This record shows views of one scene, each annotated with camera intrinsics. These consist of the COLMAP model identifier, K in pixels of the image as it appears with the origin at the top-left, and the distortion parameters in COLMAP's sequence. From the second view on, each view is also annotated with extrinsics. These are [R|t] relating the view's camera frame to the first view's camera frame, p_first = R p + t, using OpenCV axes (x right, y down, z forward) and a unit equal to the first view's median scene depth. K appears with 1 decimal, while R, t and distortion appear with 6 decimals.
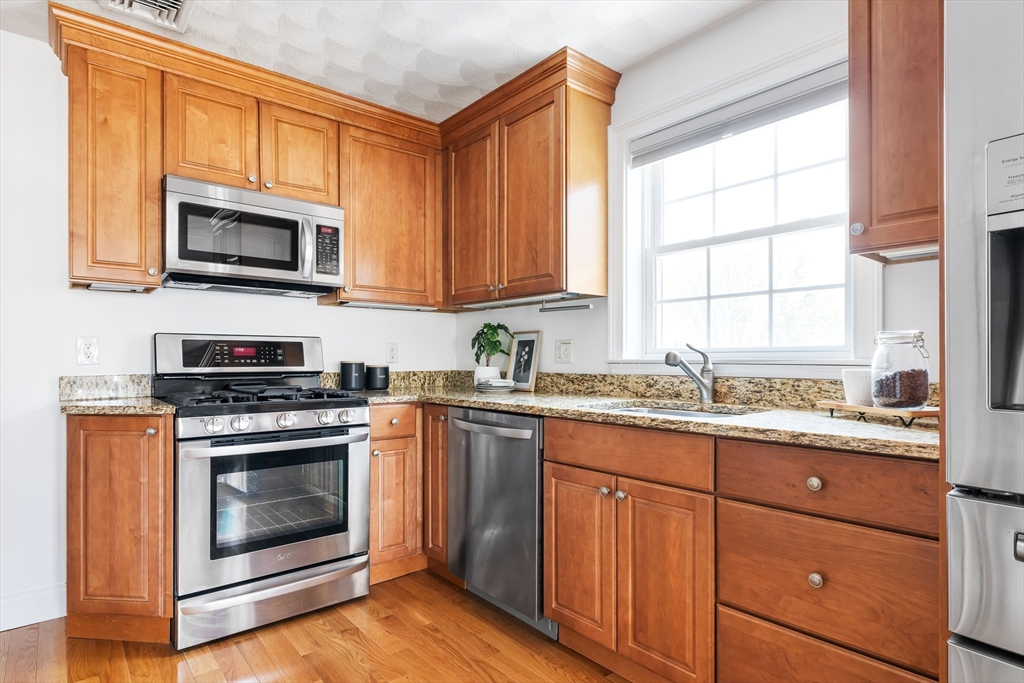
lens RADIAL K [[557.7, 0, 516.2], [0, 557.7, 356.5], [0, 0, 1]] dist [0.004355, 0.000750]
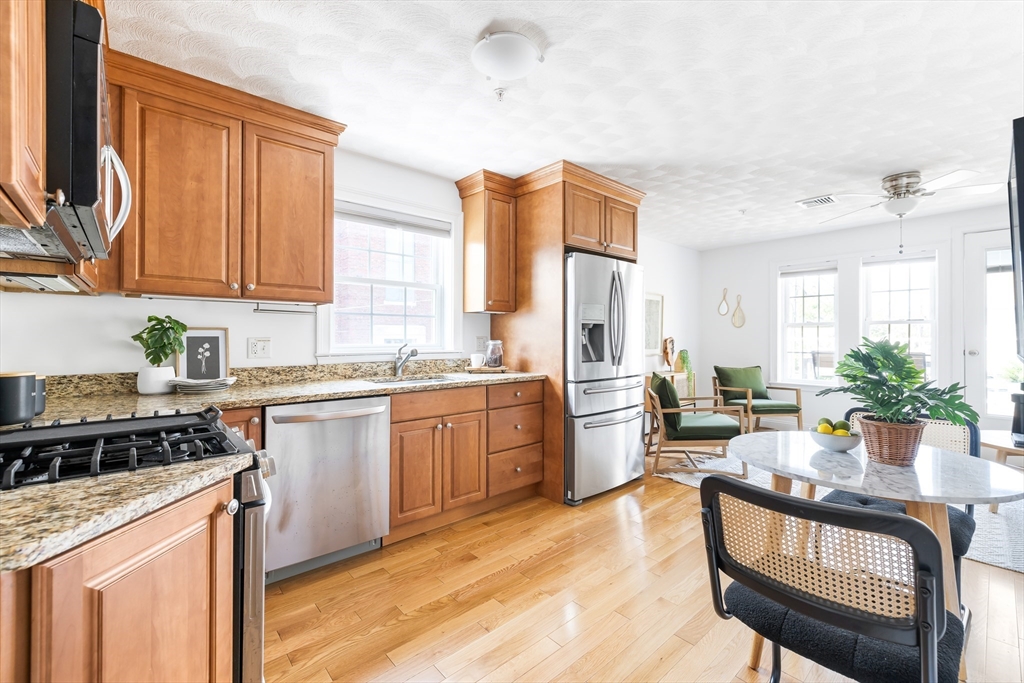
lens RADIAL K [[431.9, 0, 509.9], [0, 431.9, 336.7], [0, 0, 1]] dist [0.000162, -0.000018]
pose [[-0.026223, 0.000393, 0.999656, -0.912997], [-0.003947, 0.999992, -0.000496, -0.037824], [-0.999648, -0.003958, -0.026221, 0.588686]]
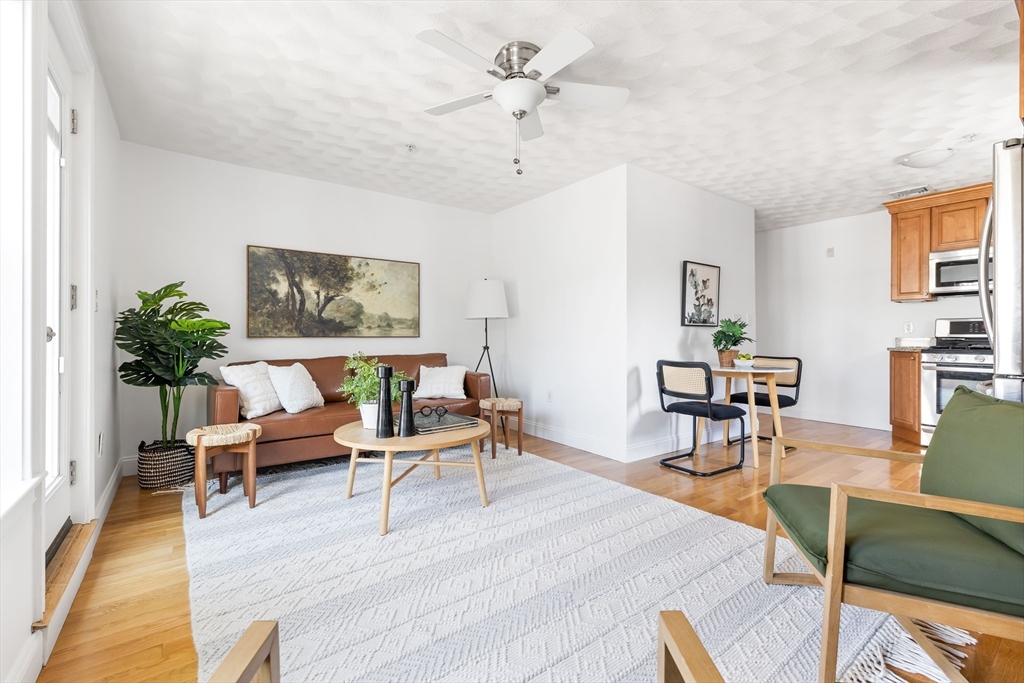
lens RADIAL K [[431.9, 0, 509.9], [0, 431.9, 336.7], [0, 0, 1]] dist [0.000162, -0.000018]
pose [[-0.057470, 0.003282, -0.998342, 1.160842], [0.002906, 0.999991, 0.003120, 0.018280], [0.998343, -0.002722, -0.057479, -0.598091]]
